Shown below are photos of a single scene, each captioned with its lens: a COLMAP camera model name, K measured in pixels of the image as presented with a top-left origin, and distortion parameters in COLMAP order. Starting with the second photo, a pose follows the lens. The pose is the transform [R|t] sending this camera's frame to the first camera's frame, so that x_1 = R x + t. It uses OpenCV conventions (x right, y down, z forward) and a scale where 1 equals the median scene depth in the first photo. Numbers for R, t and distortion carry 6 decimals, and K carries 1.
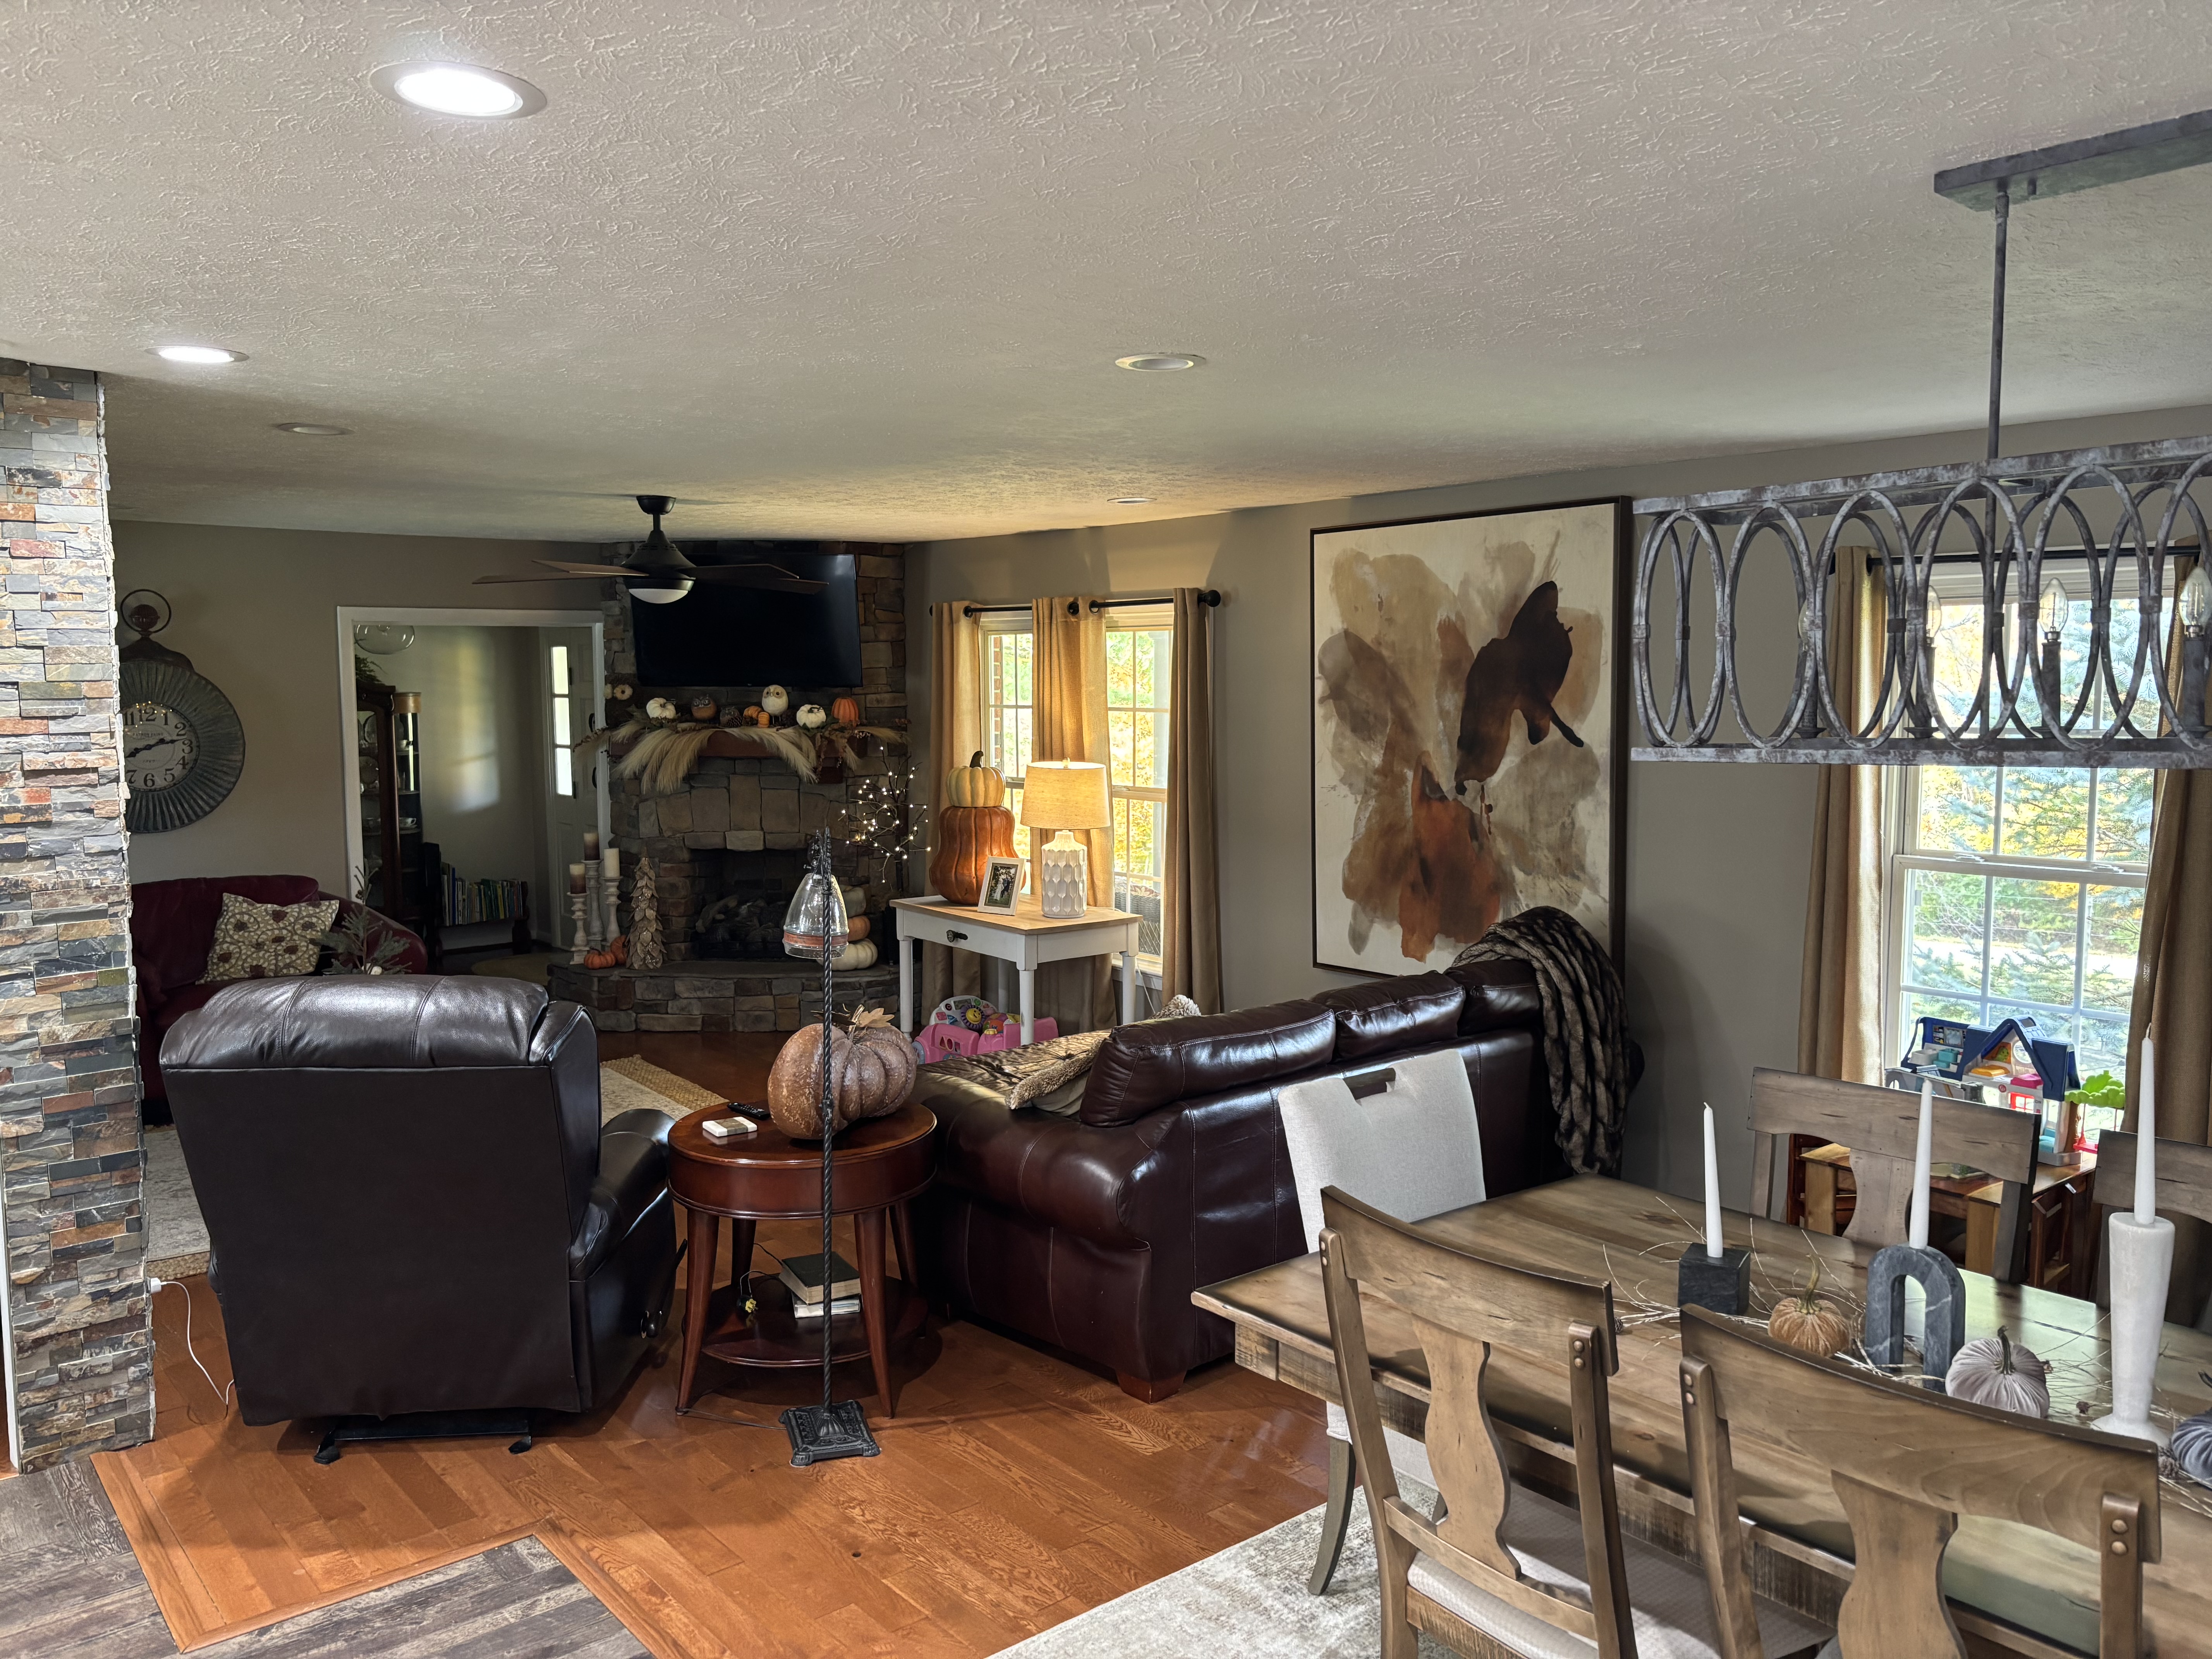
lens RADIAL K [[1665.2, 0, 1113.1], [0, 1665.2, 834.9], [0, 0, 1]] dist [0.054025, -0.064661]
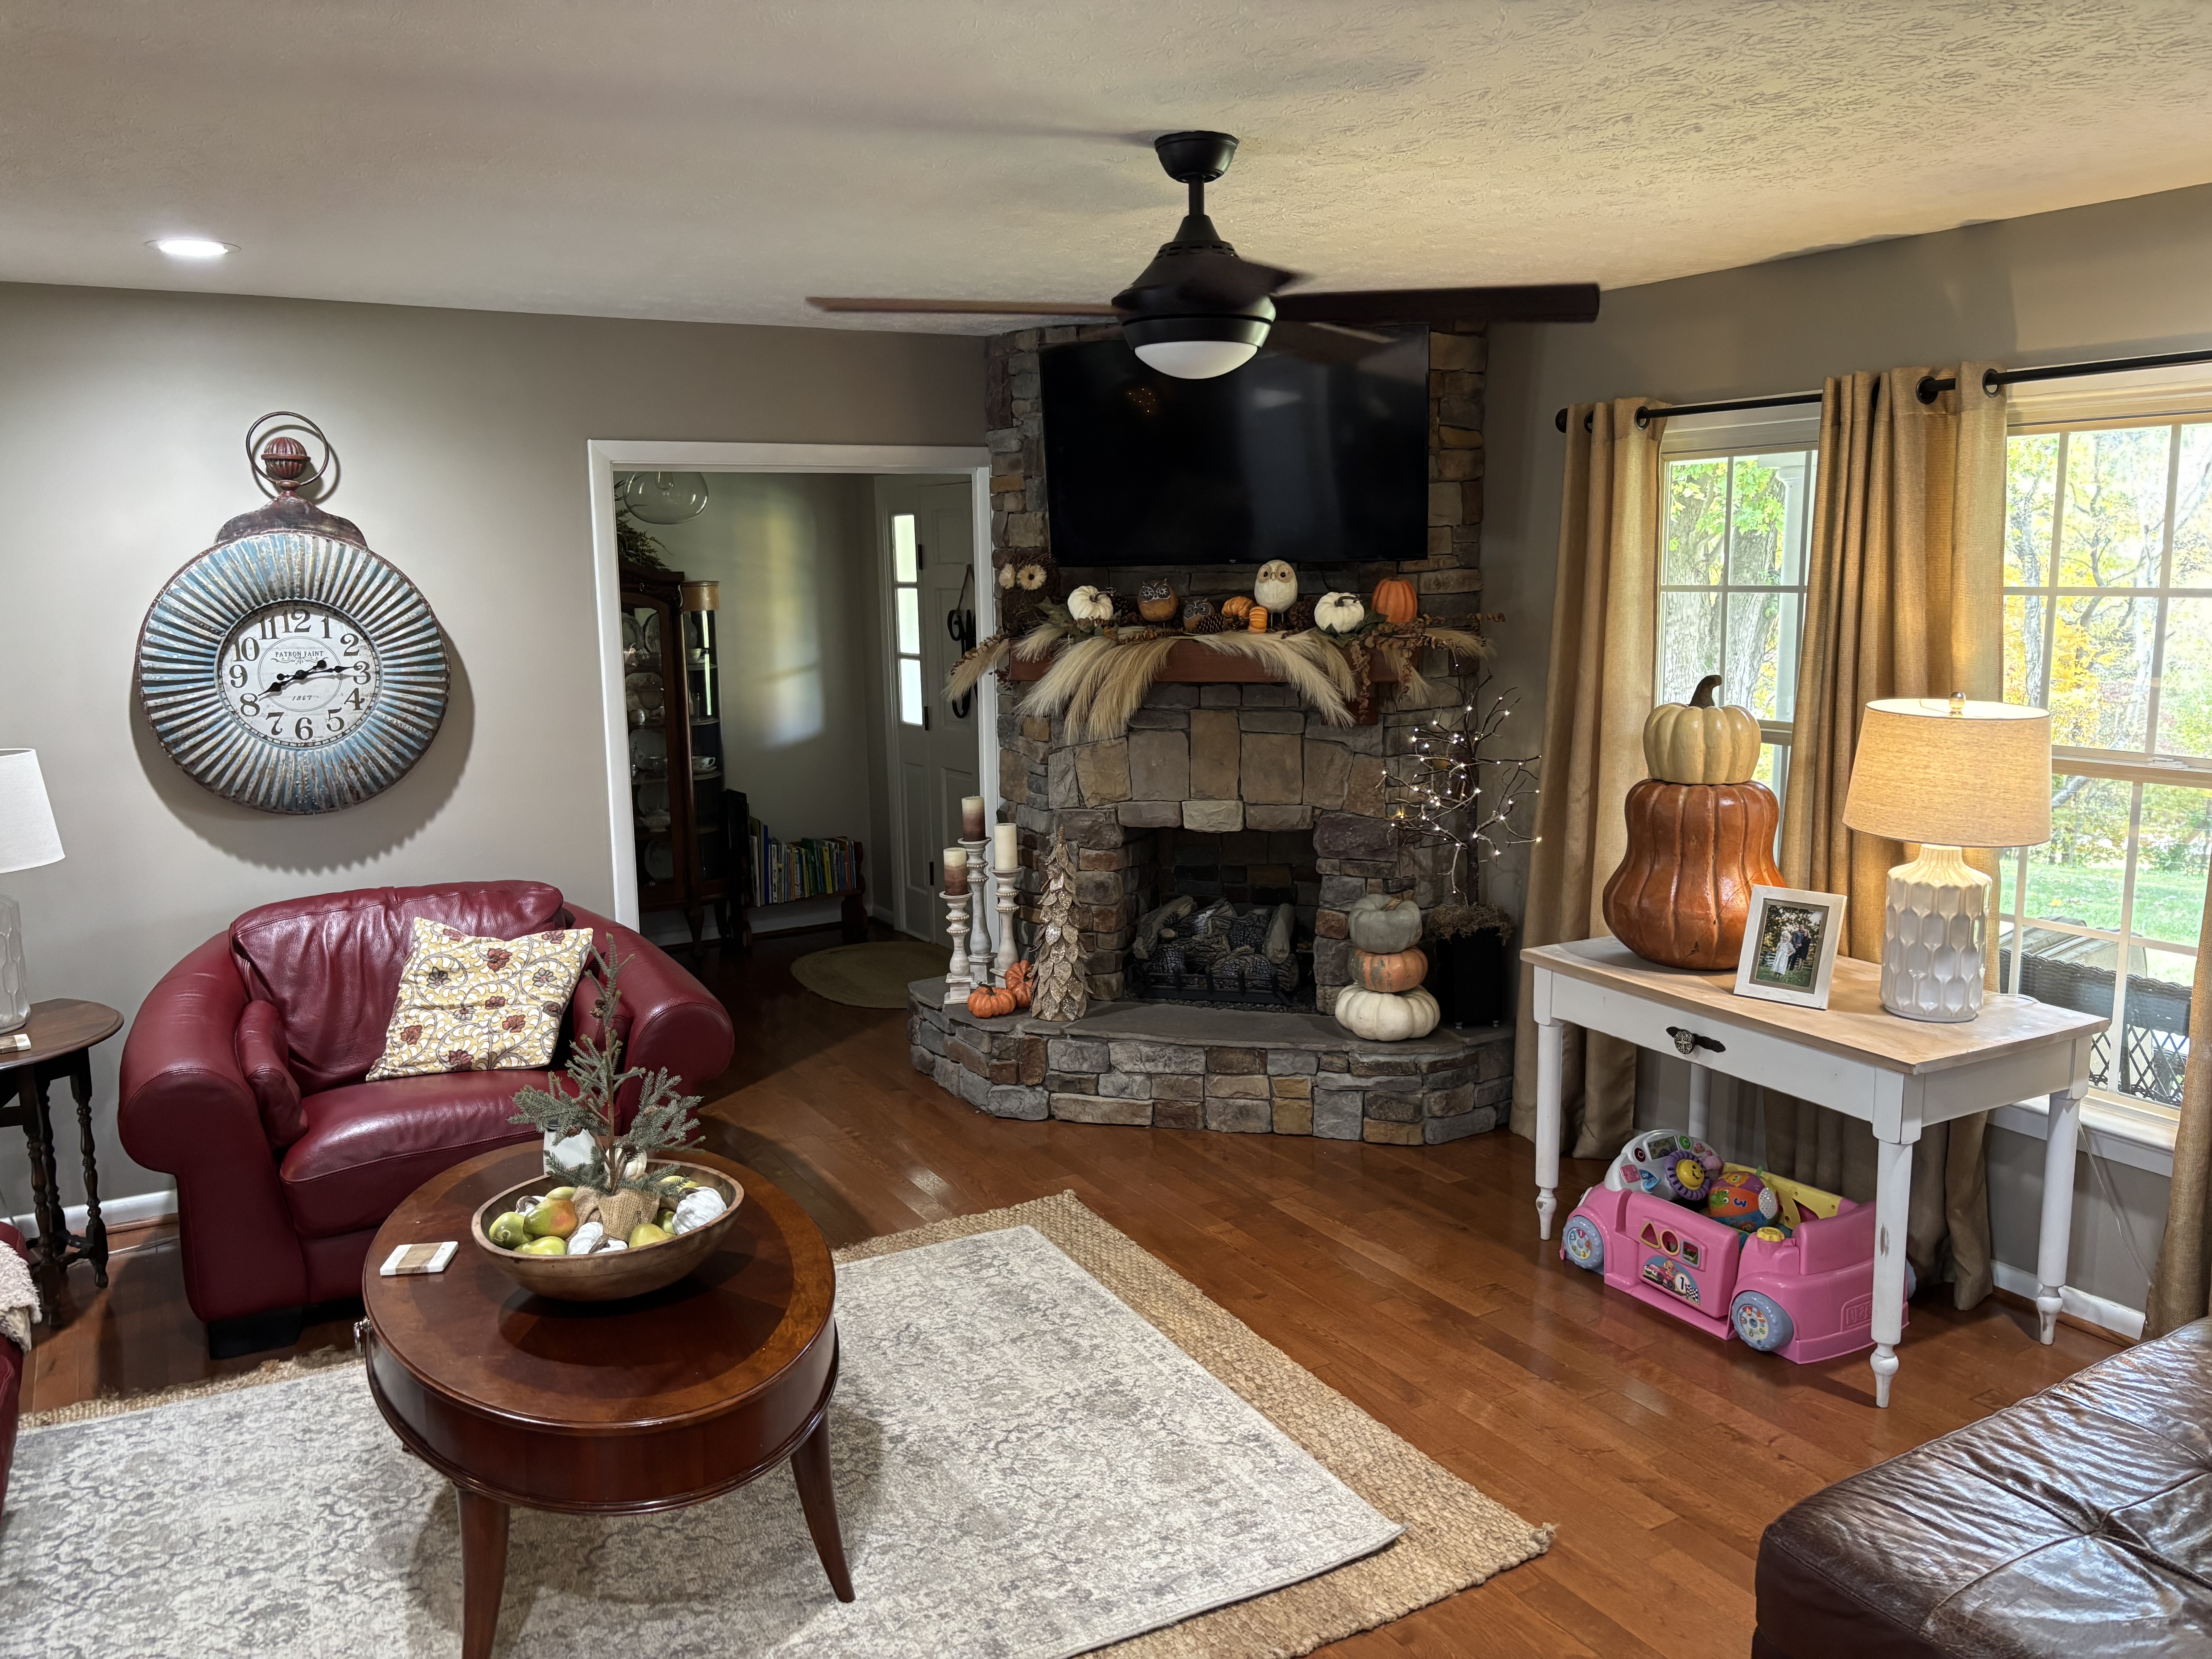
lens RADIAL K [[1665.2, 0, 1104.5], [0, 1665.2, 828.6], [0, 0, 1]] dist [0.054025, -0.064661]
pose [[0.985843, 0.011202, -0.167296, -0.215543], [0.000025, 0.997756, 0.066955, -0.045313], [0.167671, -0.066011, 0.983630, 0.529866]]
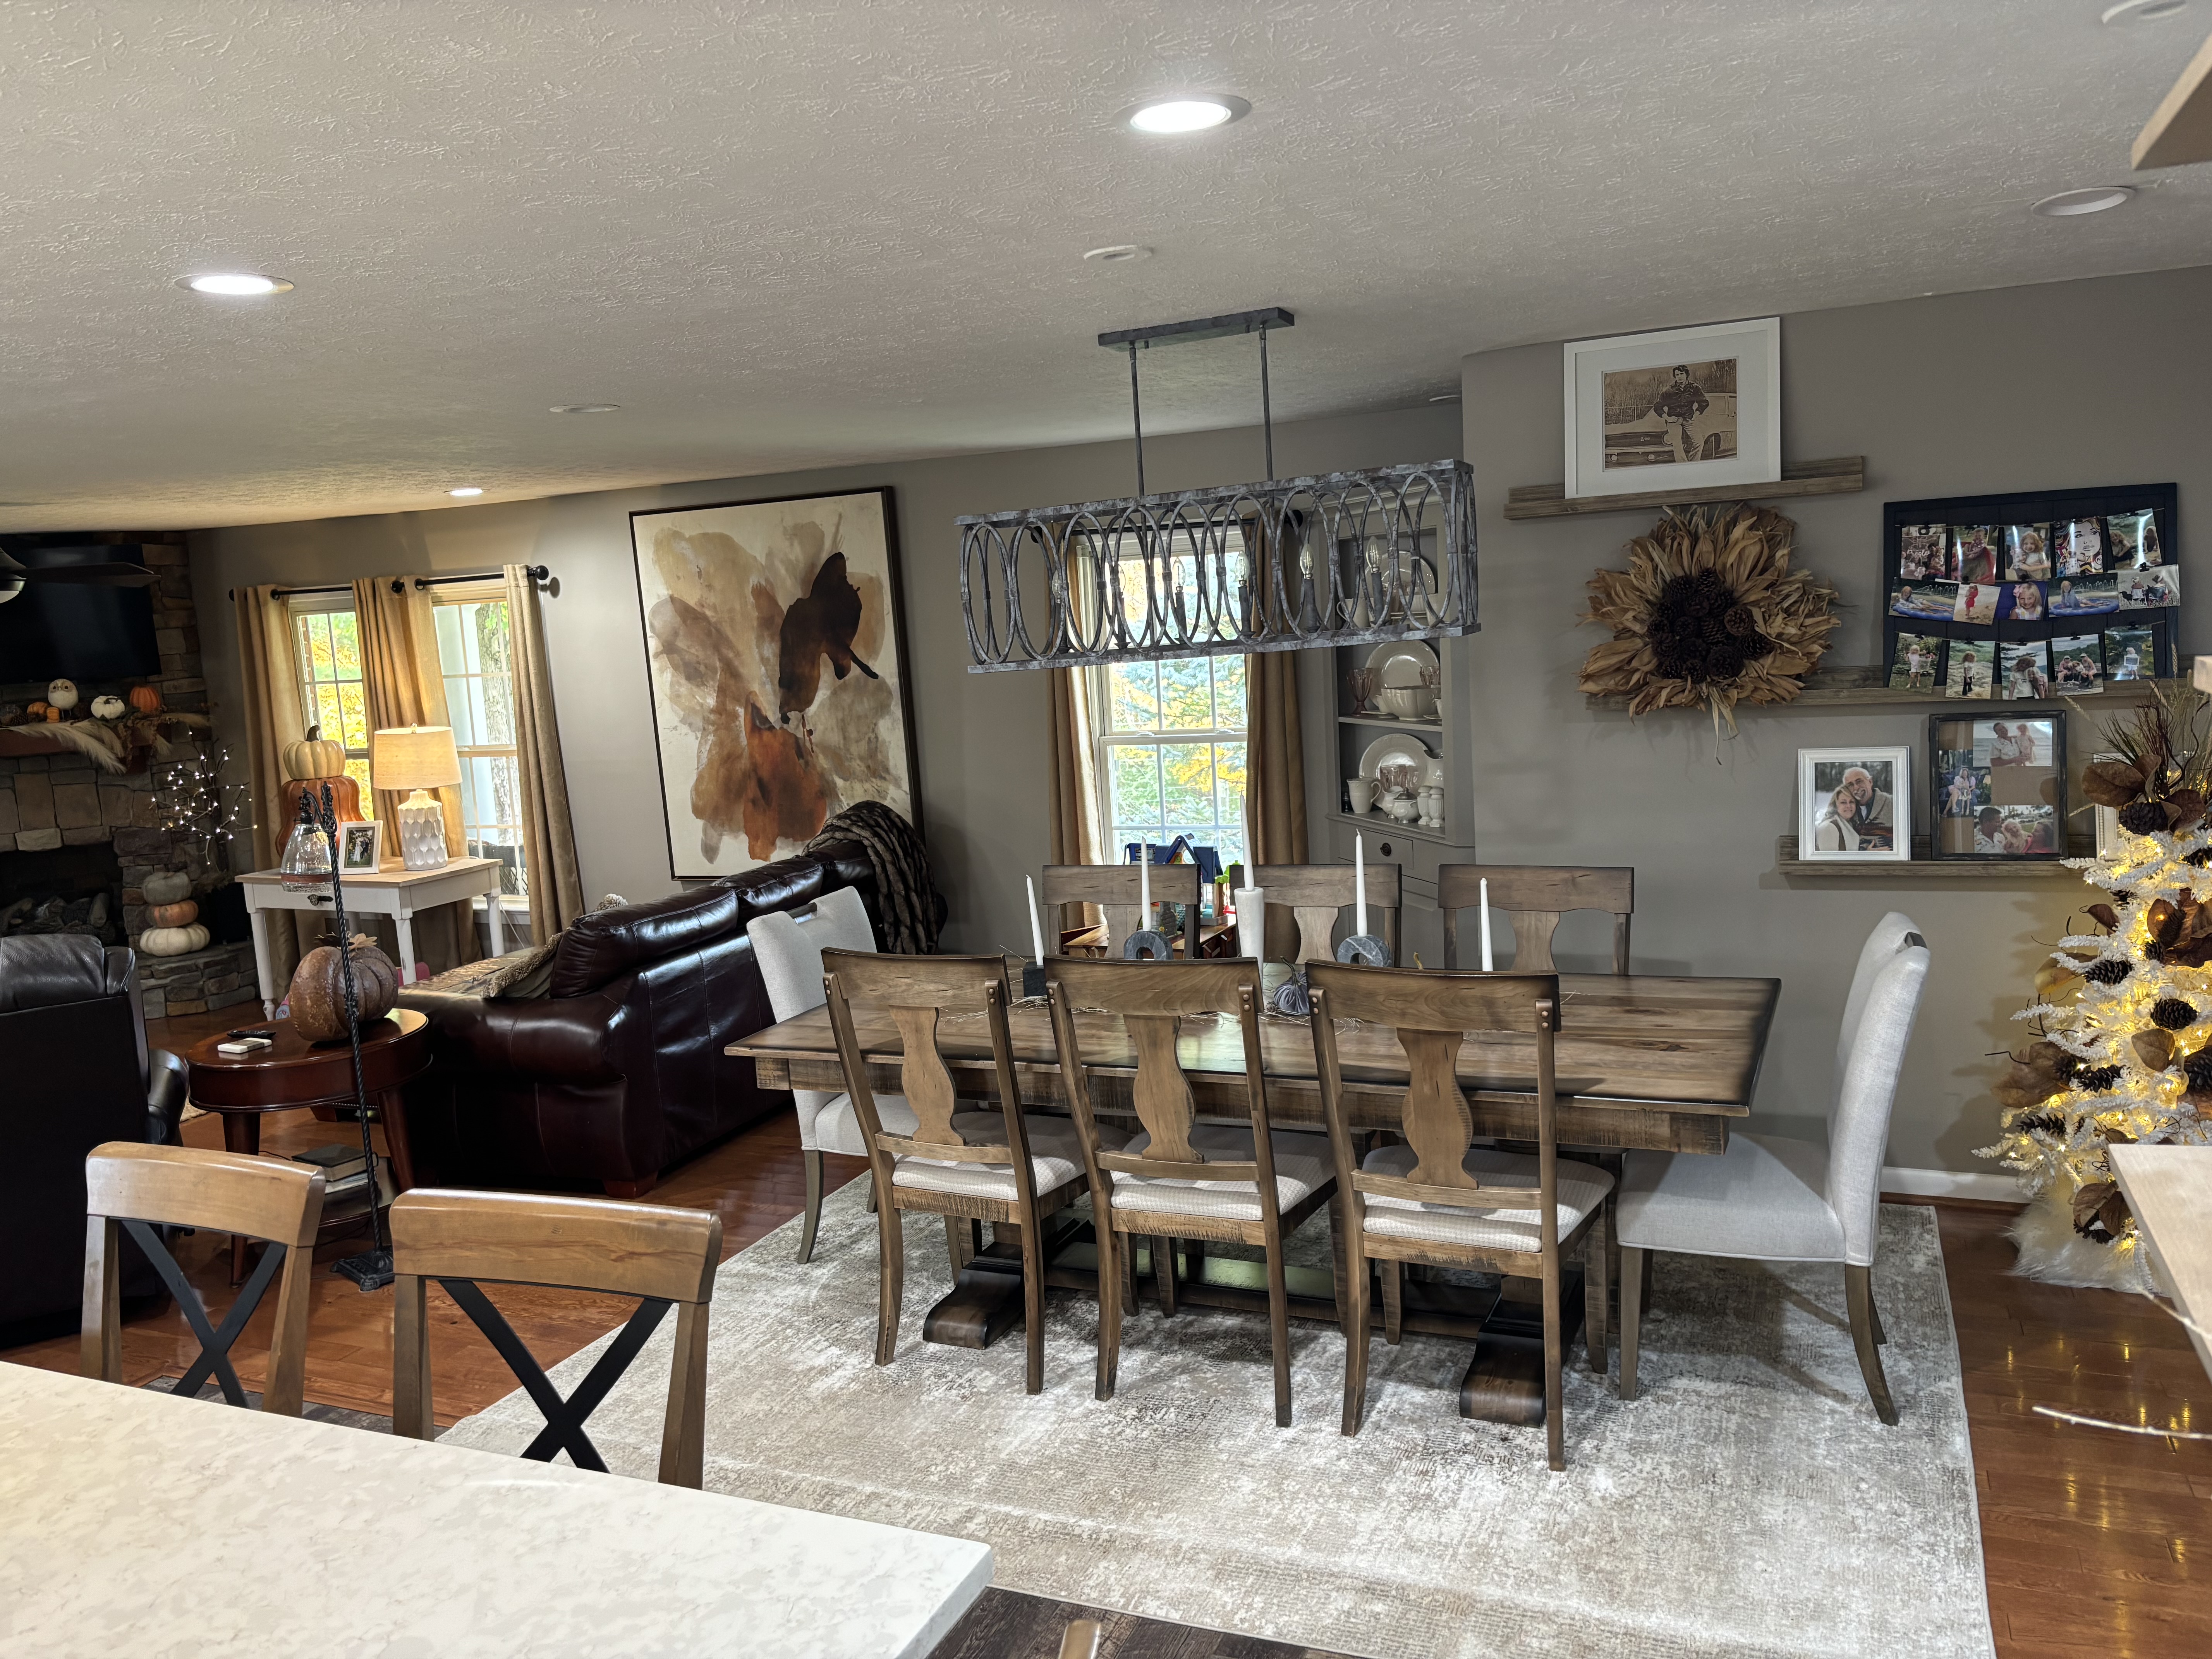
lens RADIAL K [[1665.2, 0, 1090.3], [0, 1665.2, 835.9], [0, 0, 1]] dist [0.054025, -0.064661]
pose [[0.897722, -0.111791, 0.426143, -0.120338], [0.099920, 0.993729, 0.050193, 0.017992], [-0.429081, -0.002479, 0.903263, -0.216343]]
